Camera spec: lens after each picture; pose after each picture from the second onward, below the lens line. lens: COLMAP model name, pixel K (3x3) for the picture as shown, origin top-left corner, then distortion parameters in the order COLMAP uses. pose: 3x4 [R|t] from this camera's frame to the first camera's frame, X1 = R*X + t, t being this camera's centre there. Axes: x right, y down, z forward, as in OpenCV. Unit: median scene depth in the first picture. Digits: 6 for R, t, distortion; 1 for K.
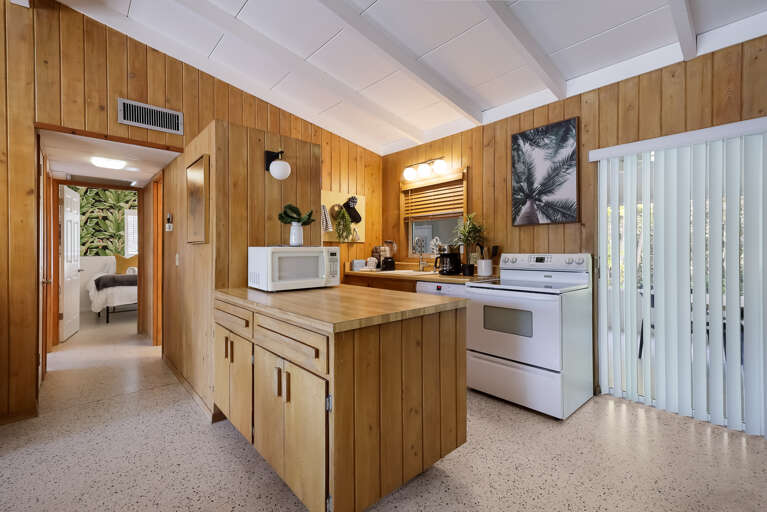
lens RADIAL K [[330.0, 0, 383.9], [0, 330.0, 250.2], [0, 0, 1]] dist [0.003831, -0.000238]
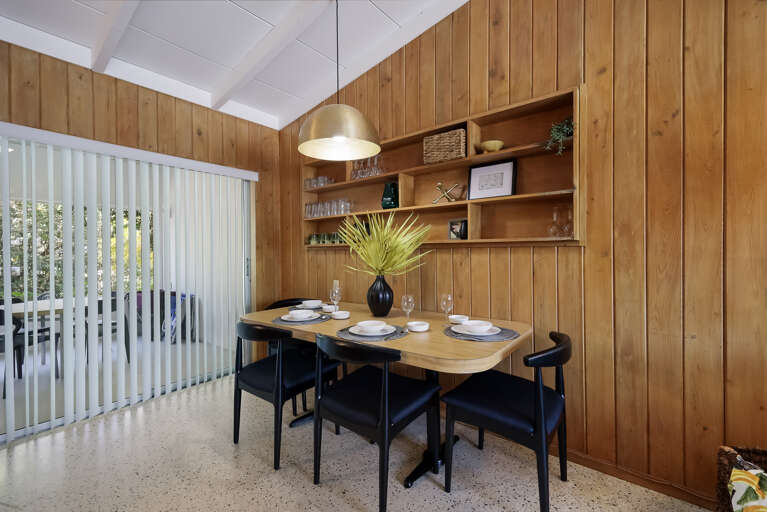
lens RADIAL K [[330.0, 0, 384.7], [0, 330.0, 254.2], [0, 0, 1]] dist [0.003831, -0.000238]
pose [[-0.168078, -0.006291, 0.985754, -0.200330], [0.010210, 0.999915, 0.008122, -0.002122], [-0.985721, 0.011429, -0.167999, 0.228032]]
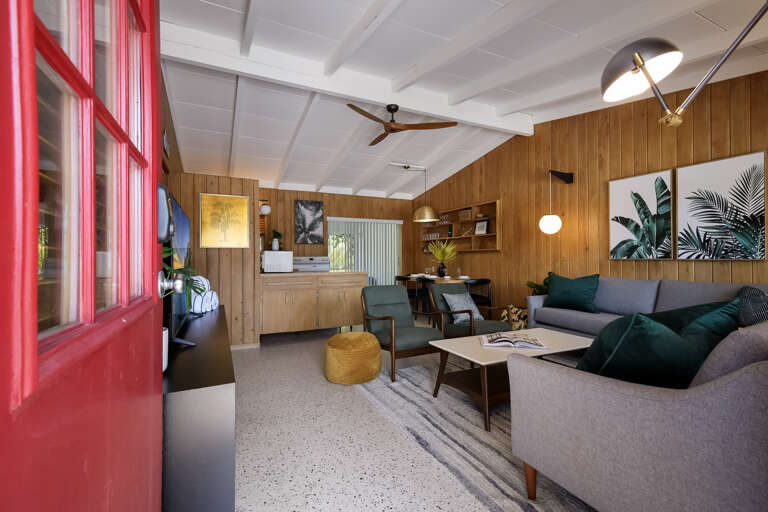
lens RADIAL K [[346.6, 0, 383.0], [0, 346.6, 258.0], [0, 0, 1]] dist [-0.001341, 0.000147]
pose [[0.275974, 0.003697, 0.961158, -1.712602], [0.003474, 0.999982, -0.004844, 0.033501], [-0.961159, 0.004676, 0.275956, -0.146920]]
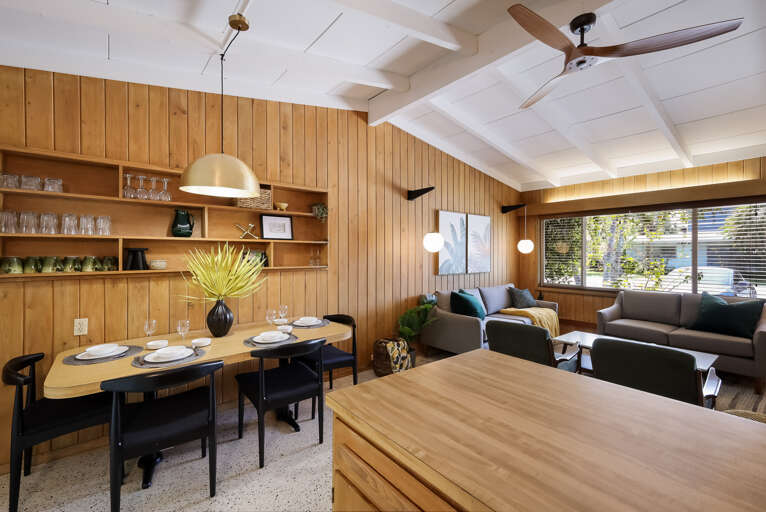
lens RADIAL K [[329.6, 0, 384.7], [0, 329.6, 253.5], [0, 0, 1]] dist [0.003831, -0.000238]
pose [[-0.999031, 0.001000, 0.043998, 0.084431], [0.001046, 0.999999, 0.001024, -0.072209], [-0.043997, 0.001069, -0.999031, 0.975716]]
